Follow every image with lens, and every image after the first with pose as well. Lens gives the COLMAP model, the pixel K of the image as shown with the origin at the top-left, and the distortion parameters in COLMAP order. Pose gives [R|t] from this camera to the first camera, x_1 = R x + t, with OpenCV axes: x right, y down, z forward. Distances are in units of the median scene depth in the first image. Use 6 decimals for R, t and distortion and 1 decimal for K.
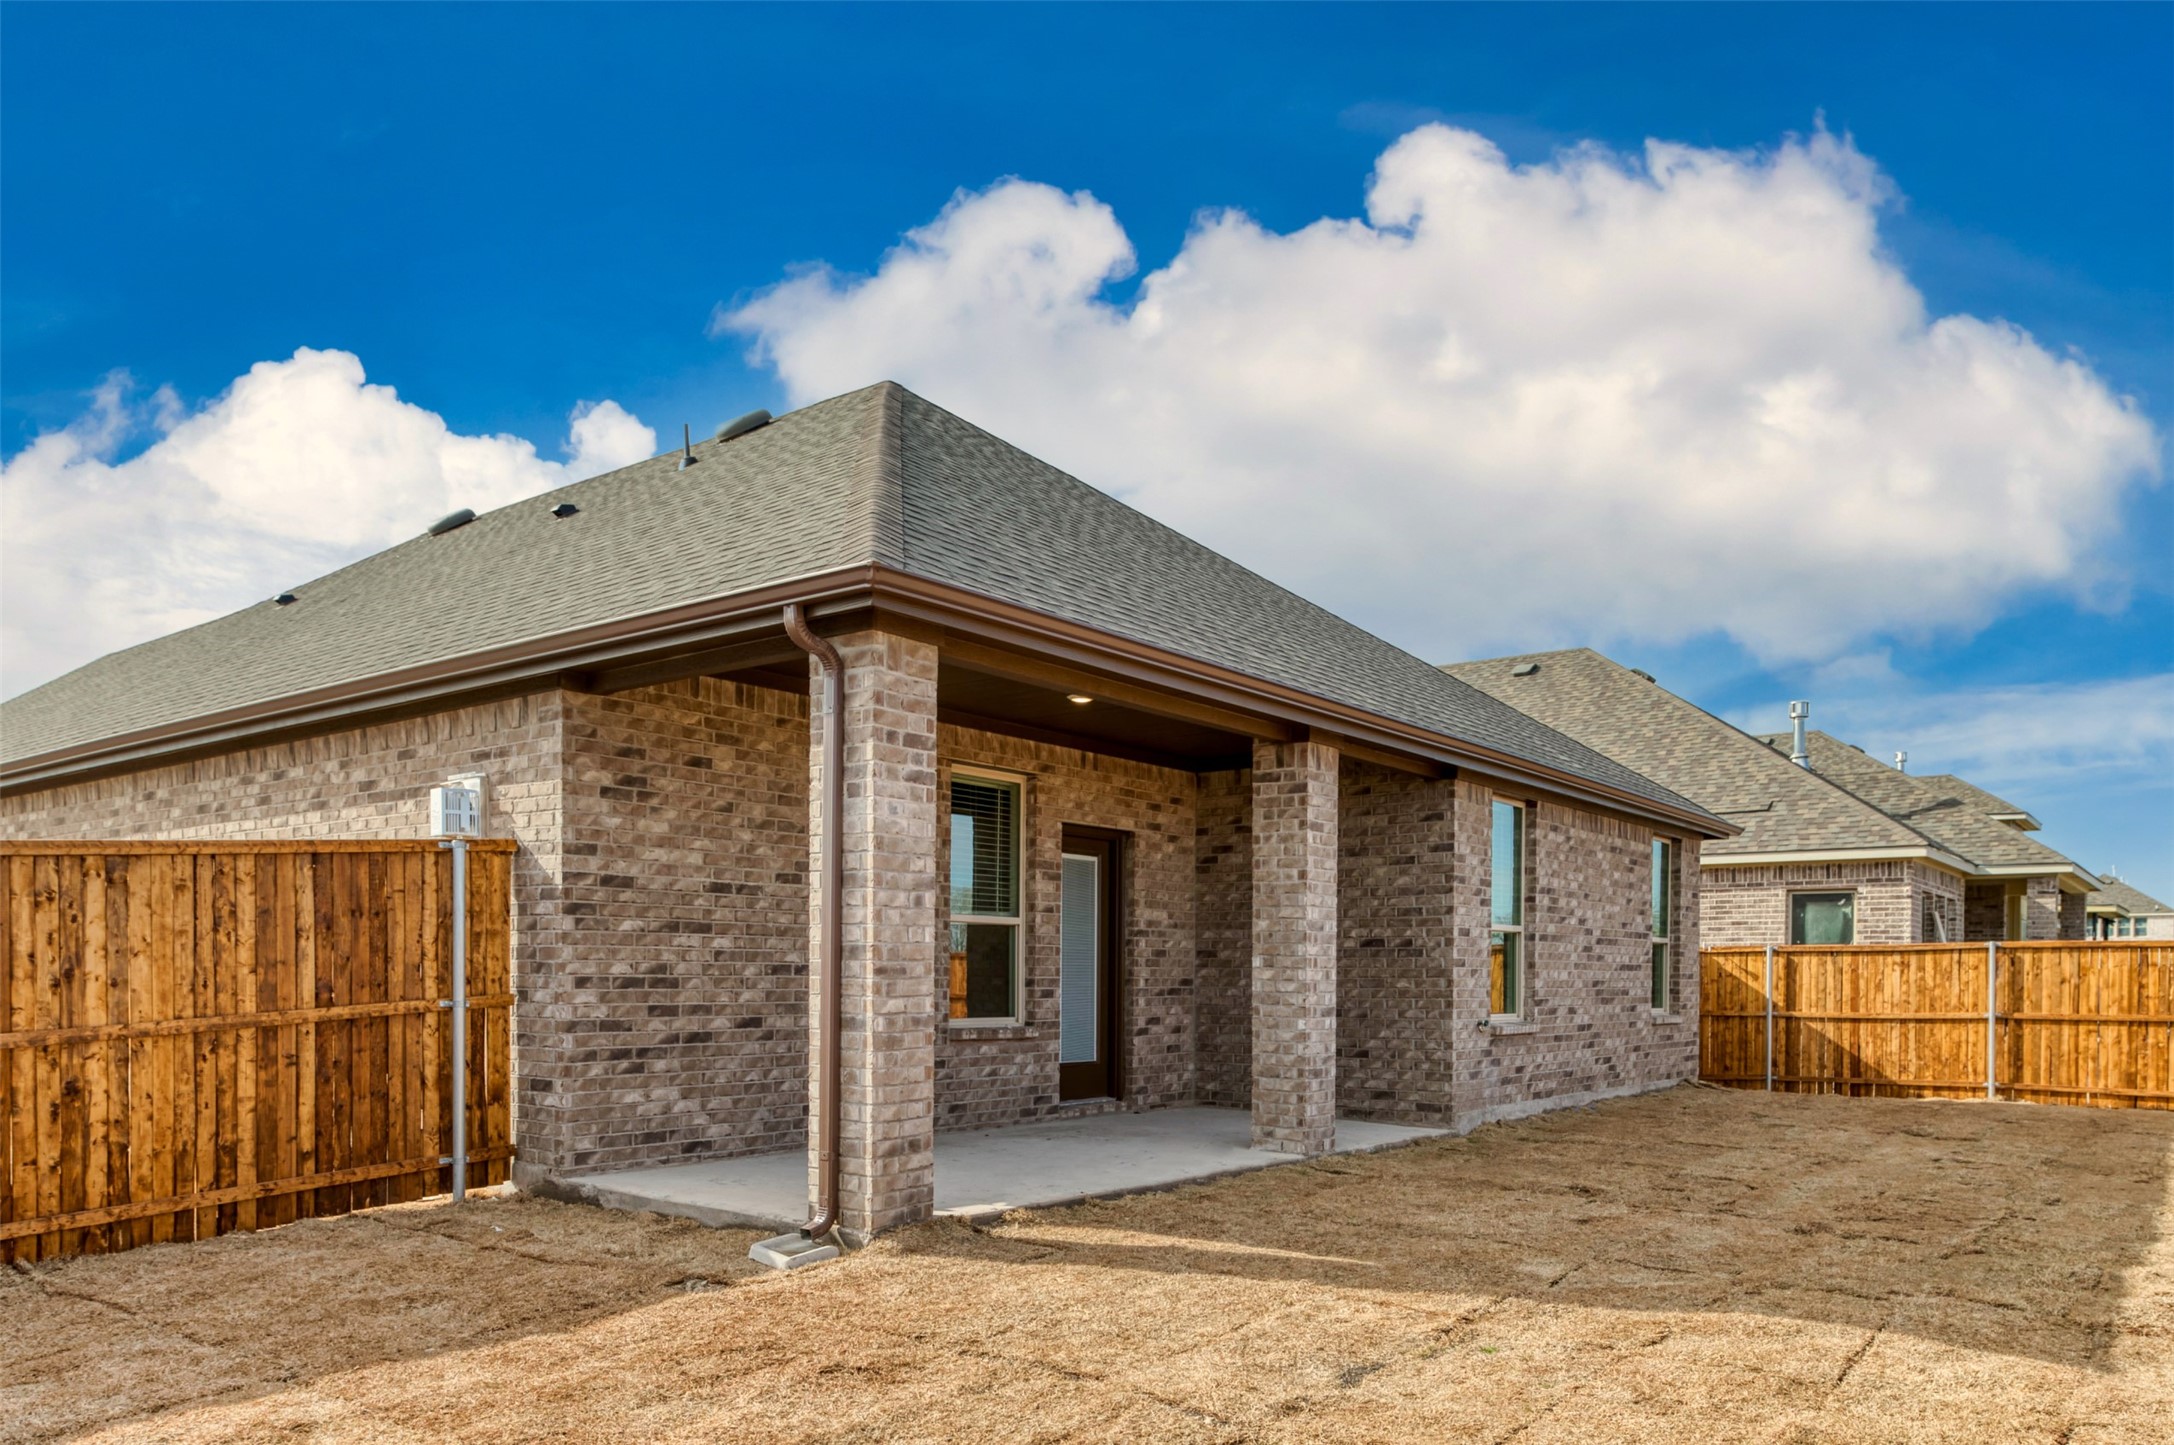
lens RADIAL K [[1519.1, 0, 1091.1], [0, 1519.1, 996.5], [0, 0, 1]] dist [-0.008647, -0.003063]
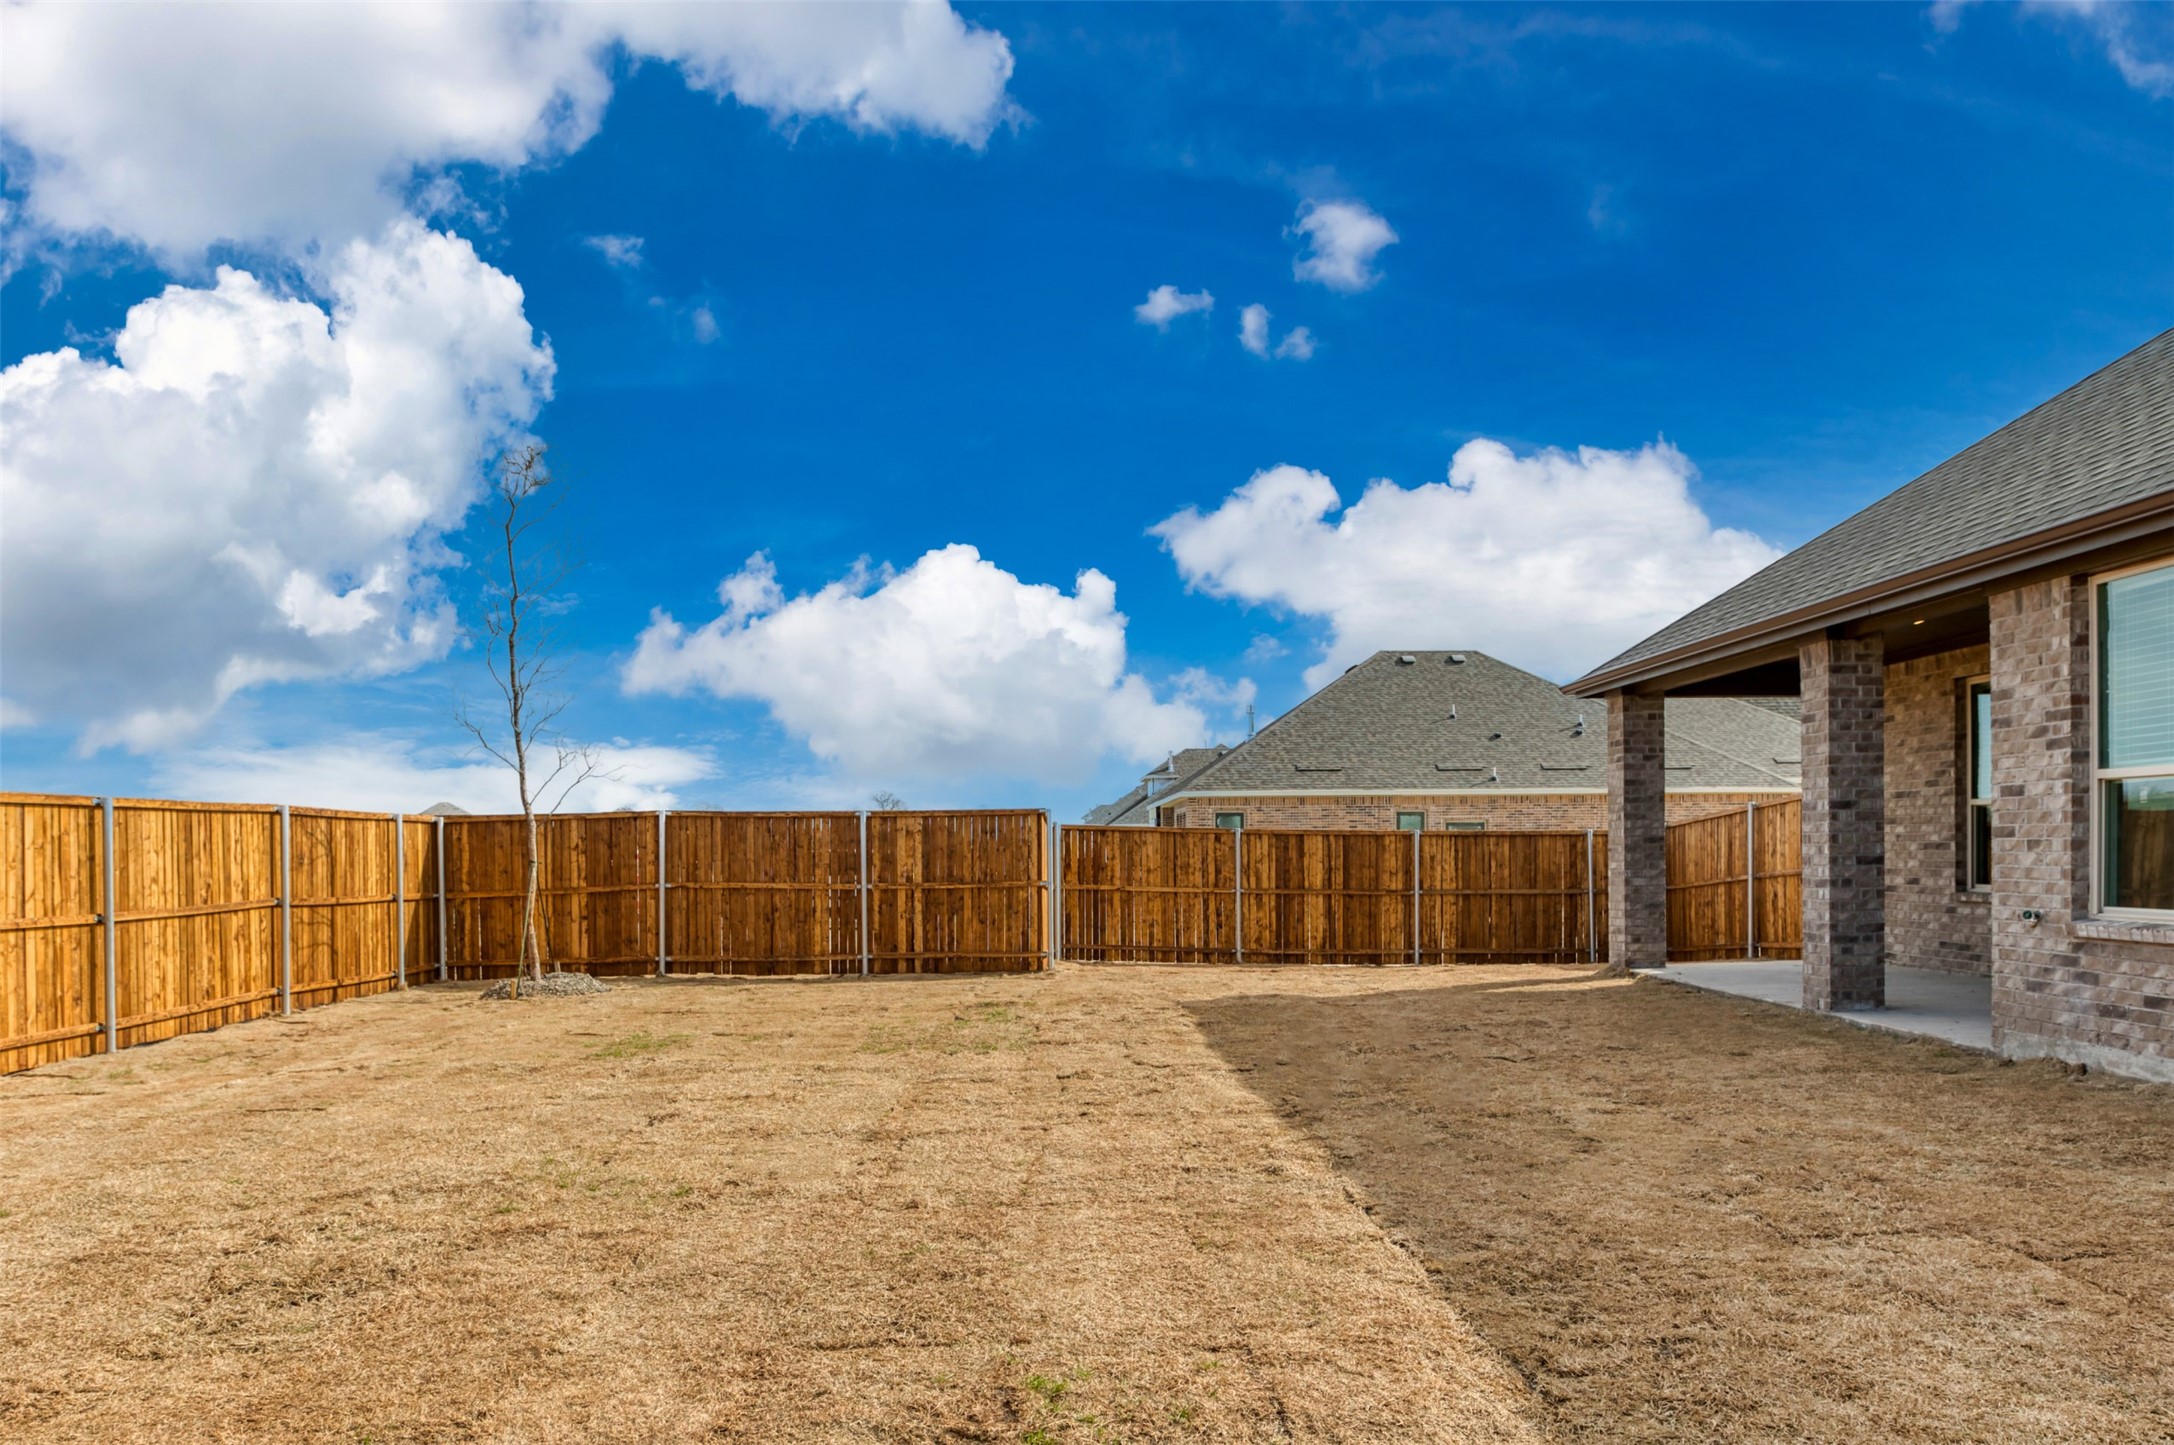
lens RADIAL K [[1494.3, 0, 1100.4], [0, 1494.3, 861.5], [0, 0, 1]] dist [-0.008486, -0.005760]
pose [[-0.773142, 0.005869, -0.634206, 1.073482], [-0.004257, 0.999887, 0.014443, -0.016381], [0.634218, 0.013866, -0.773030, 1.298150]]
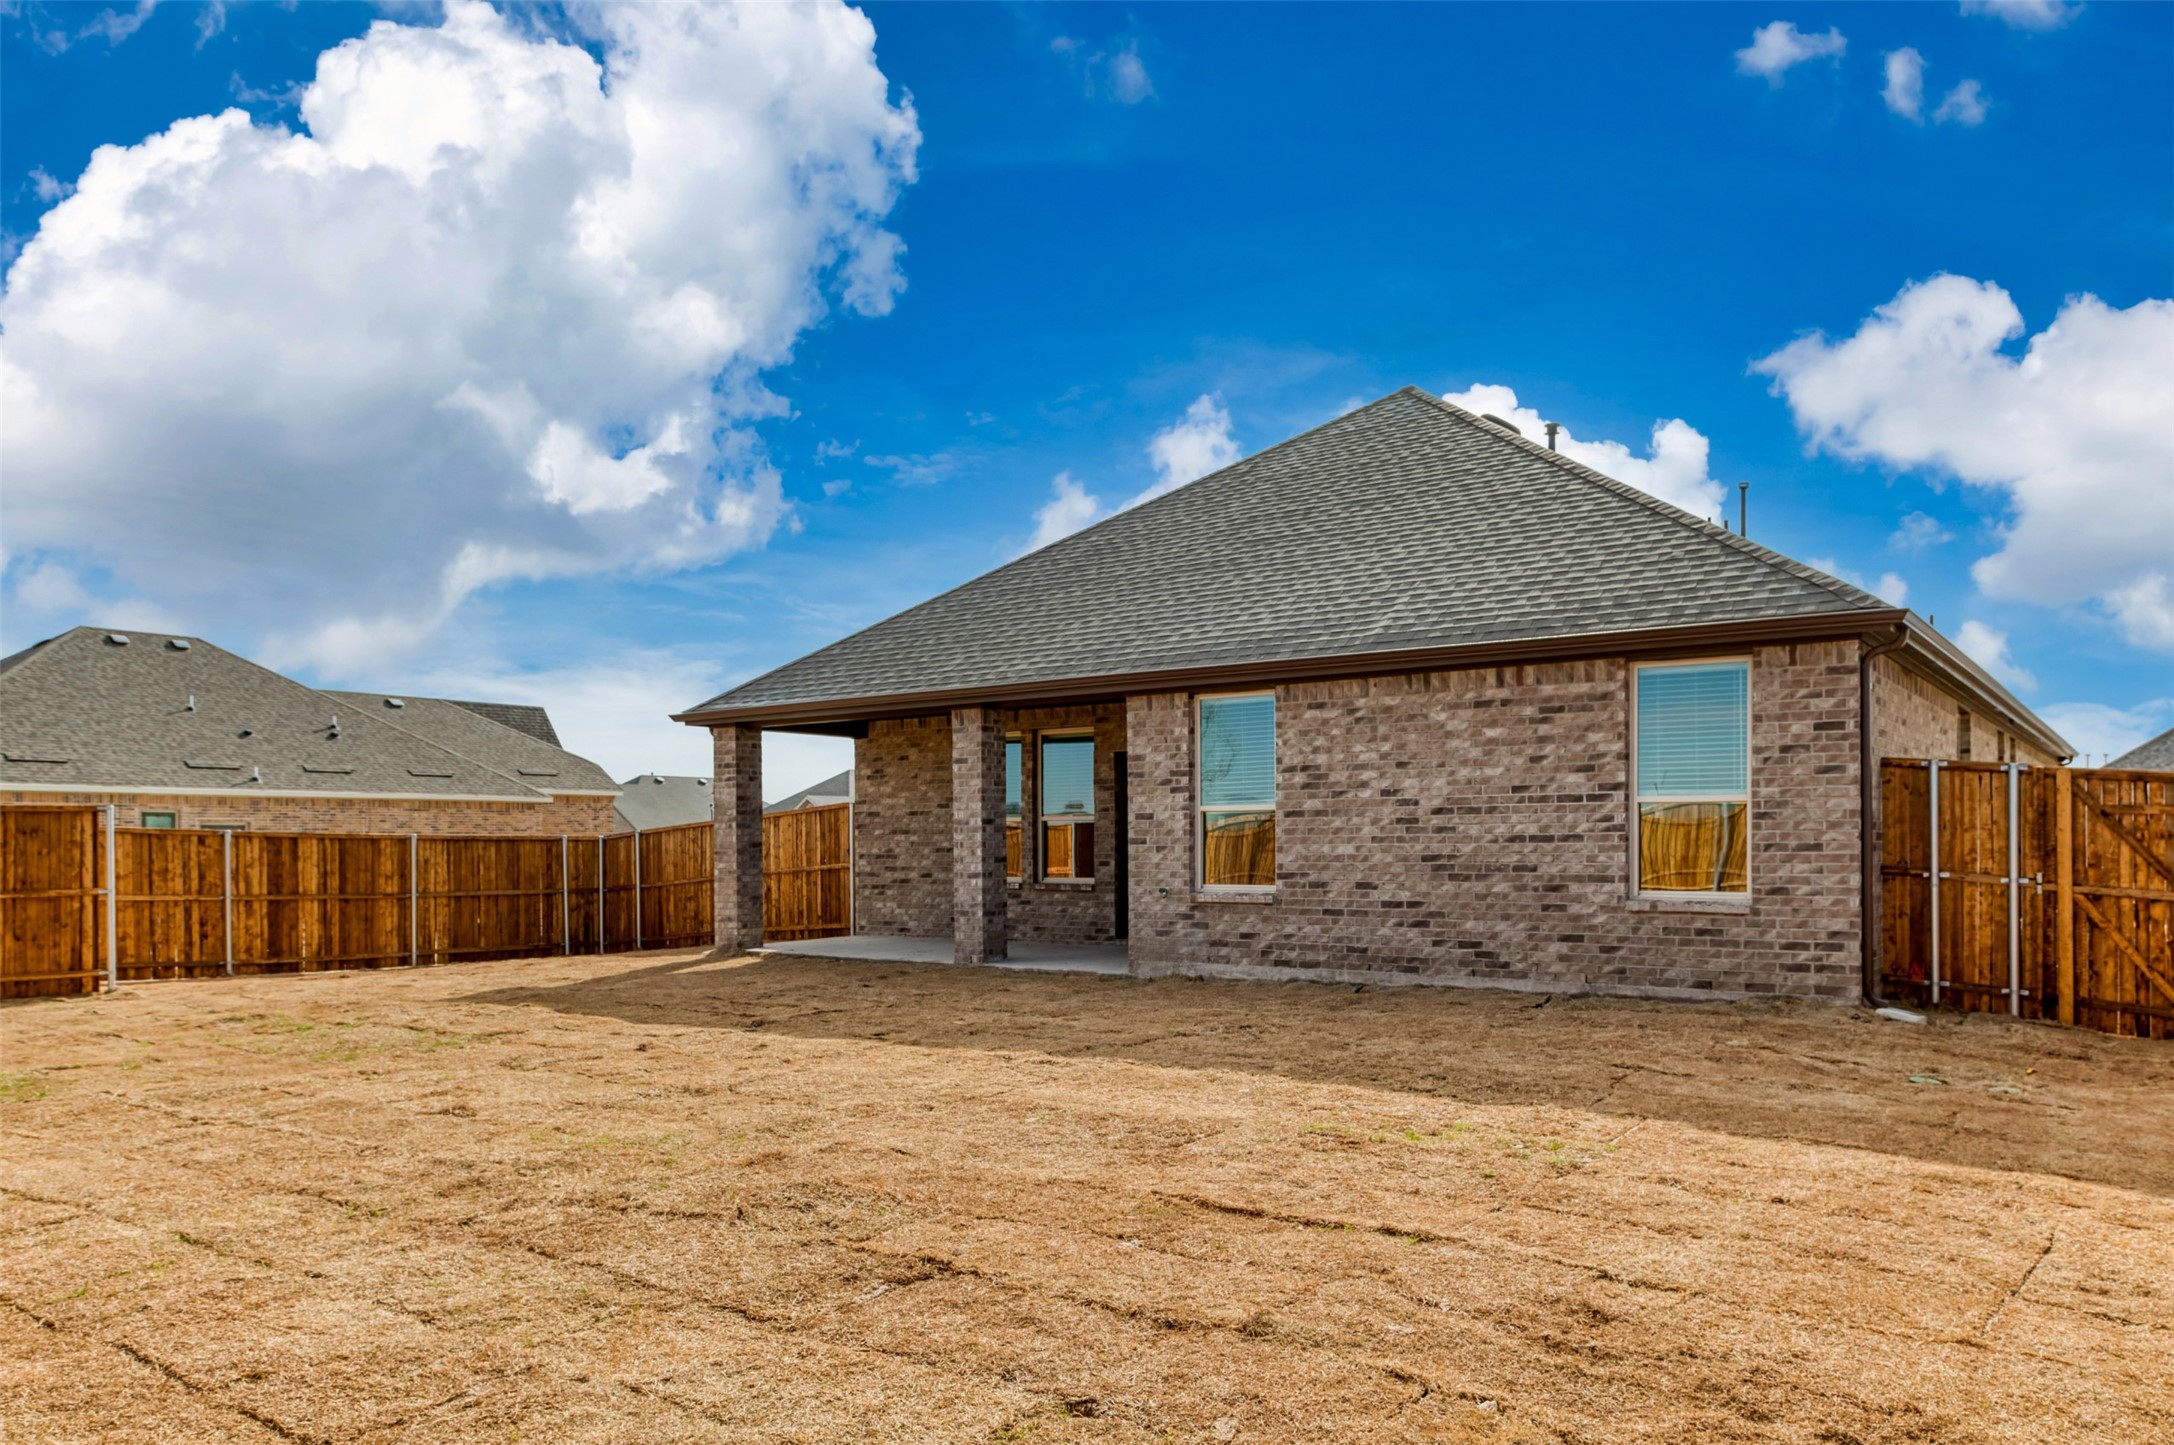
lens RADIAL K [[1494.3, 0, 1100.4], [0, 1494.3, 861.5], [0, 0, 1]] dist [-0.008486, -0.005760]
pose [[0.024690, 0.005152, -0.999682, 1.486515], [-0.007105, 0.999962, 0.004978, -0.011408], [0.999670, 0.006980, 0.024725, 0.944474]]
